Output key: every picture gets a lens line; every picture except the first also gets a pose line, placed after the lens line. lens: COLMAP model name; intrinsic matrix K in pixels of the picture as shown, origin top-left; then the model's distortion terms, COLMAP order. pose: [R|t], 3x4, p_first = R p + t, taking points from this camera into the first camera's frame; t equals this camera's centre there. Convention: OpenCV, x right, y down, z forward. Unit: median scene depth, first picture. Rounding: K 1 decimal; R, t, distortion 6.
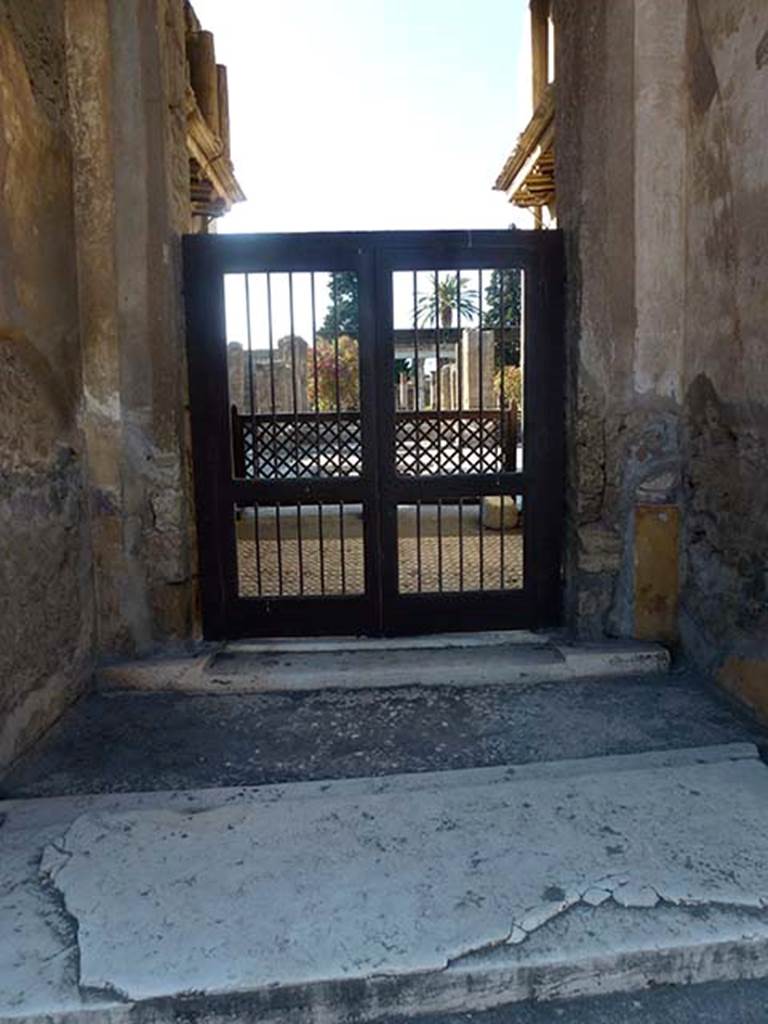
lens RADIAL K [[754.5, 0, 389.2], [0, 754.5, 515.9], [0, 0, 1]] dist [-0.043167, 0.004229]
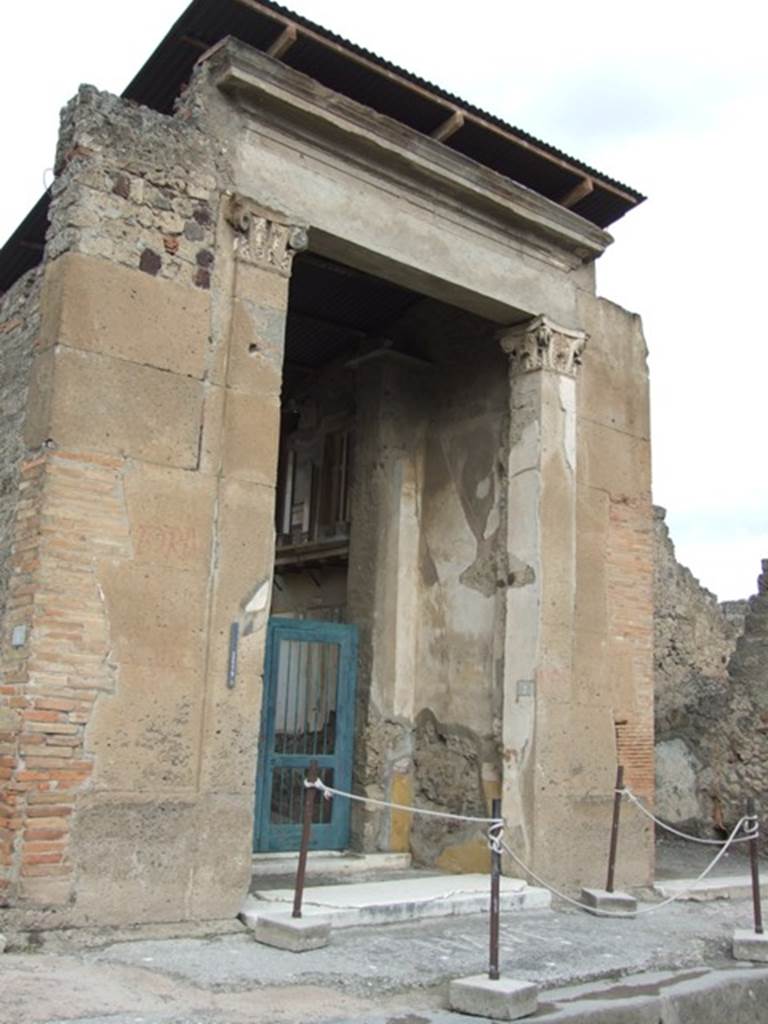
lens RADIAL K [[1134.2, 0, 384.2], [0, 1134.2, 514.5], [0, 0, 1]] dist [-0.022130, 0.013298]
pose [[0.823478, 0.159096, 0.544585, -1.633001], [0.015072, 0.953404, -0.301320, 0.267778], [-0.567148, 0.256338, 0.782709, -1.684538]]
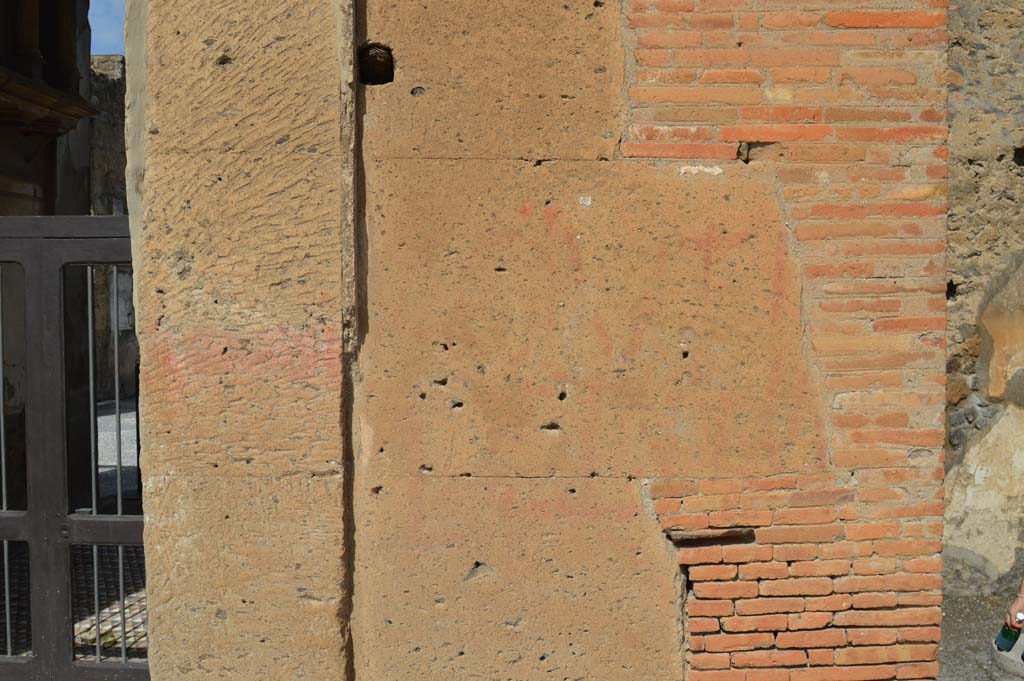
lens RADIAL K [[1046.3, 0, 518.2], [0, 1046.3, 340.7], [0, 0, 1]] dist [-0.077254, 0.028124]
pose [[0.993308, 0.028174, -0.112003, 0.761291], [-0.037983, 0.995533, -0.086436, -0.200826], [0.109067, 0.090112, 0.989942, -0.065109]]
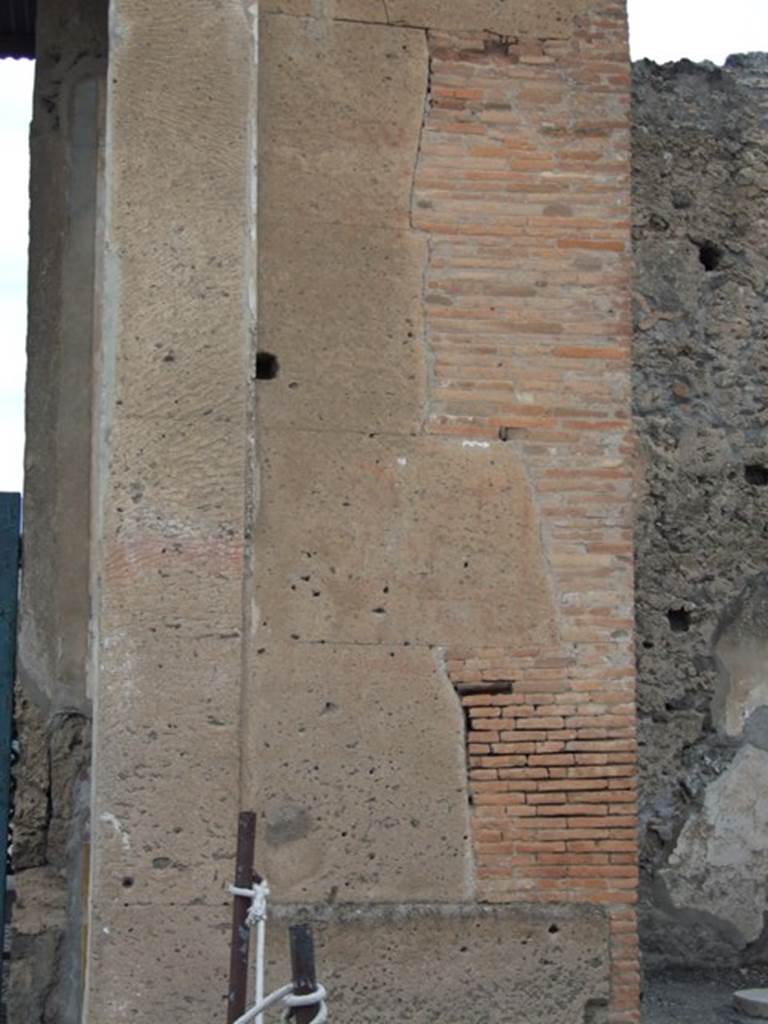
lens RADIAL K [[1828.0, 0, 380.3], [0, 1828.0, 516.0], [0, 0, 1]] dist [0.013234, 0.297084]
pose [[0.995542, 0.041823, 0.084545, 0.553509], [-0.018990, 0.966843, -0.254664, 0.162190], [-0.092392, 0.251923, 0.963327, -1.124522]]
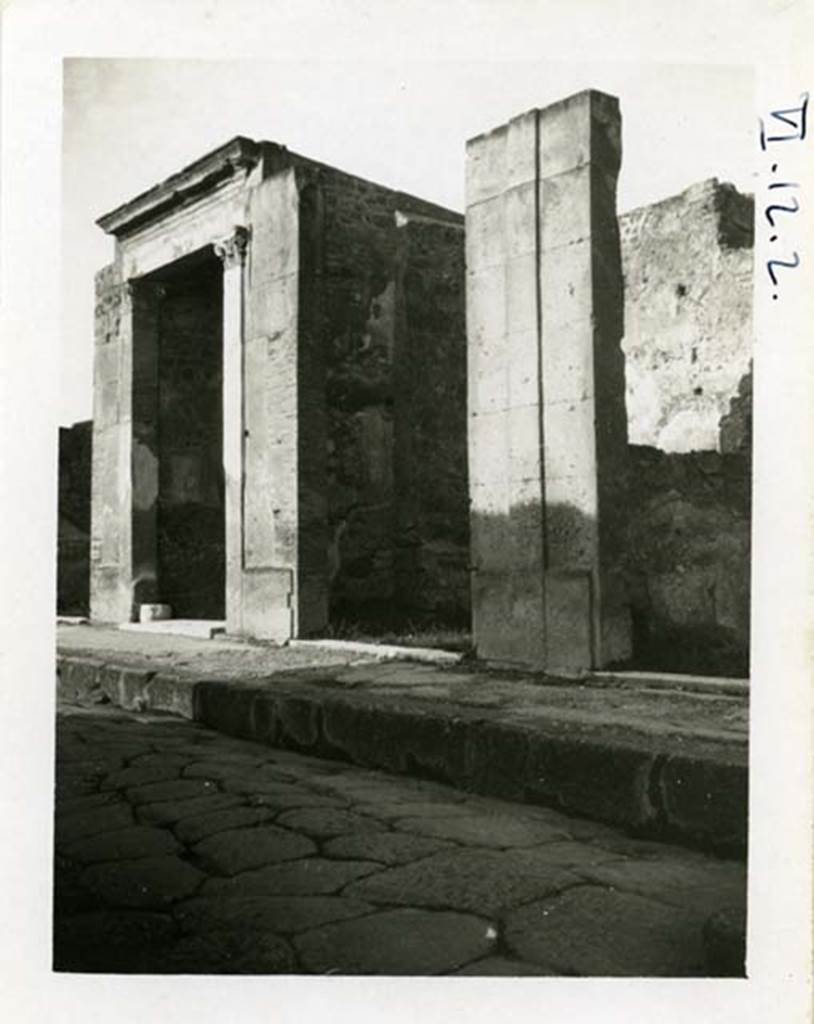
lens RADIAL K [[1273.4, 0, 407.0], [0, 1273.4, 512.0], [0, 0, 1]] dist [-0.027826, -0.043926]
pose [[0.493102, -0.030468, -0.869438, 5.173818], [-0.113394, 0.988610, -0.098956, 0.282816], [0.862550, 0.147385, 0.484031, -1.227577]]
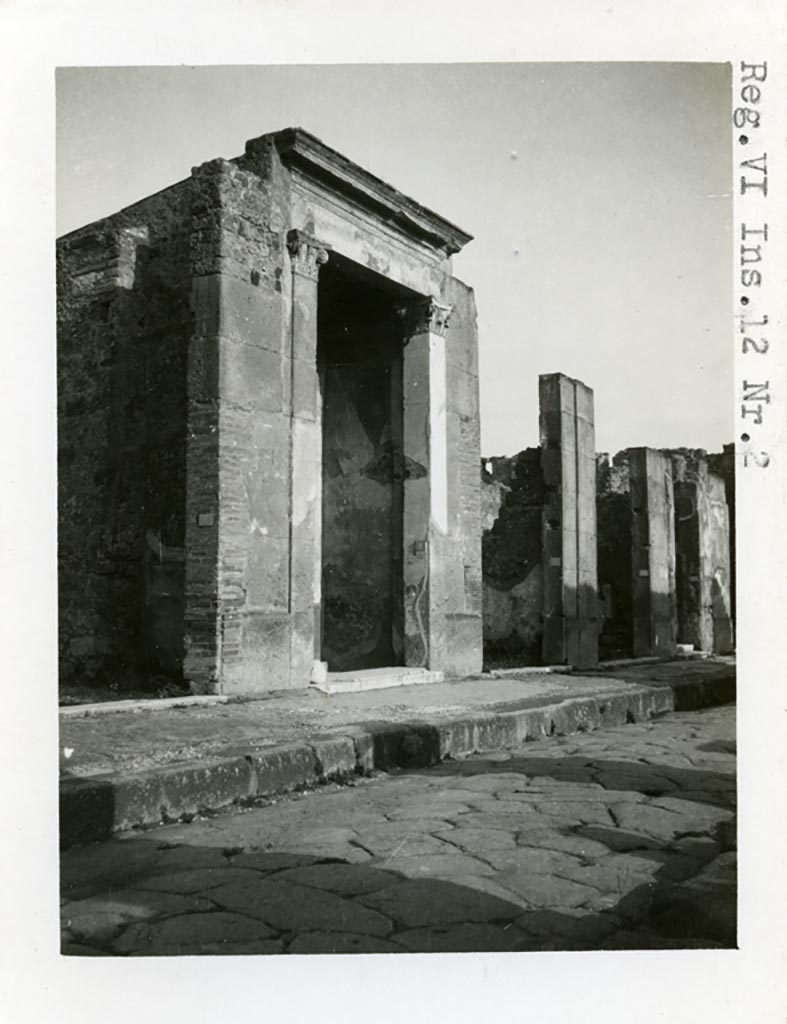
lens RADIAL K [[1204.9, 0, 393.5], [0, 1204.9, 512.0], [0, 0, 1]] dist [-0.012761, -0.000916]
pose [[0.575155, 0.080400, 0.814084, -3.728716], [0.098454, 0.981122, -0.166455, 0.482428], [-0.812098, 0.175887, 0.556381, -2.092454]]
